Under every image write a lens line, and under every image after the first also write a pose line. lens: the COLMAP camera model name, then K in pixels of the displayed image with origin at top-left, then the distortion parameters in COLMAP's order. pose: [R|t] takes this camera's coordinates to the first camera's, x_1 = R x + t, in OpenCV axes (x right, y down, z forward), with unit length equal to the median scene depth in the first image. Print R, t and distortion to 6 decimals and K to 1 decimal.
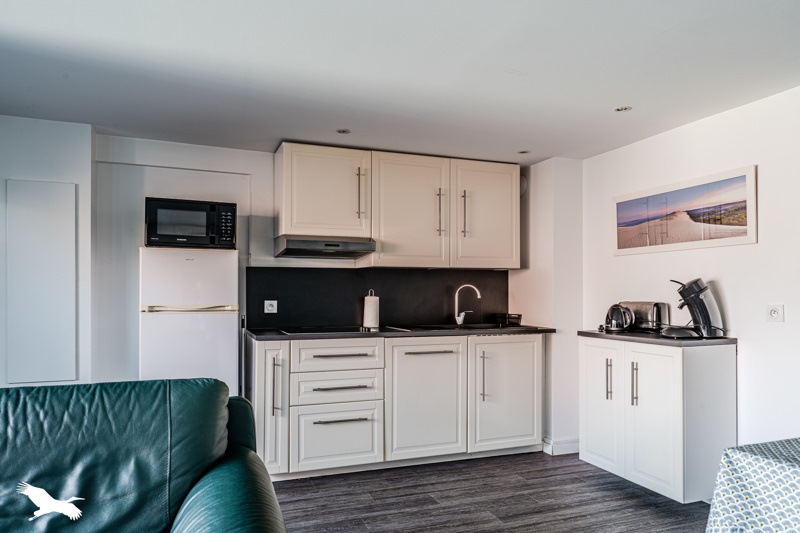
lens RADIAL K [[536.4, 0, 401.5], [0, 536.4, 287.5], [0, 0, 1]] dist [0.000418, -0.000350]
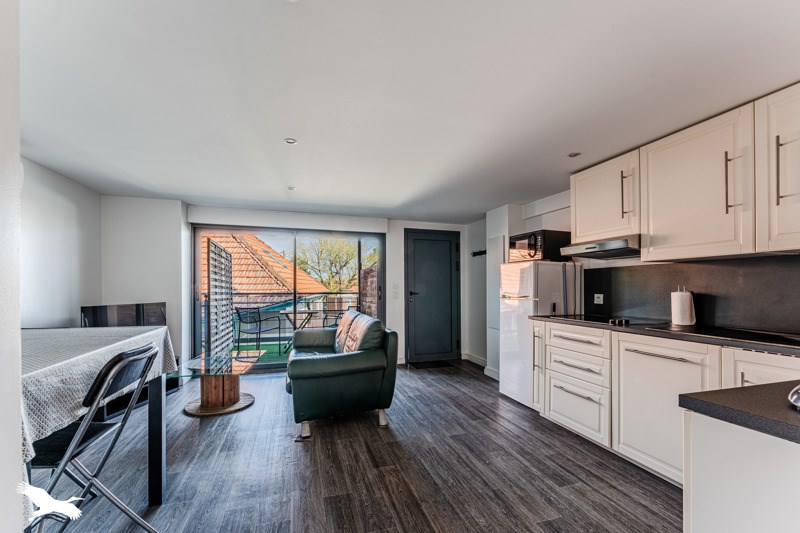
lens RADIAL K [[330.0, 0, 398.9], [0, 330.0, 287.7], [0, 0, 1]] dist [-0.000871, -0.000072]
pose [[-0.051485, -0.002745, -0.998670, 0.647463], [0.003036, 0.999991, -0.002906, 0.011113], [0.998669, -0.003181, -0.051476, 0.633101]]
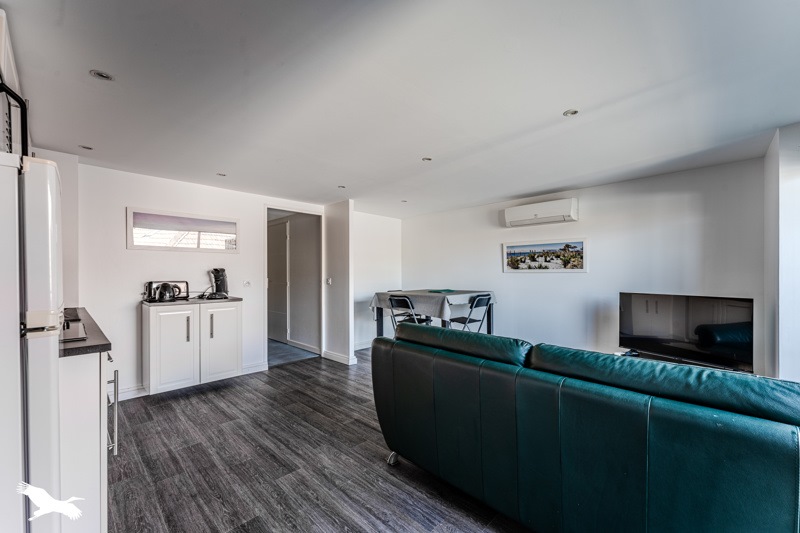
lens RADIAL K [[326.8, 0, 400.0], [0, 326.8, 266.5], [0, 0, 1]] dist [0.000768, 0.000092]
pose [[-0.425377, 0.021488, 0.904761, -0.735006], [-0.004585, 0.999654, -0.025898, 0.006048], [-0.905005, -0.015164, -0.425131, 0.800015]]
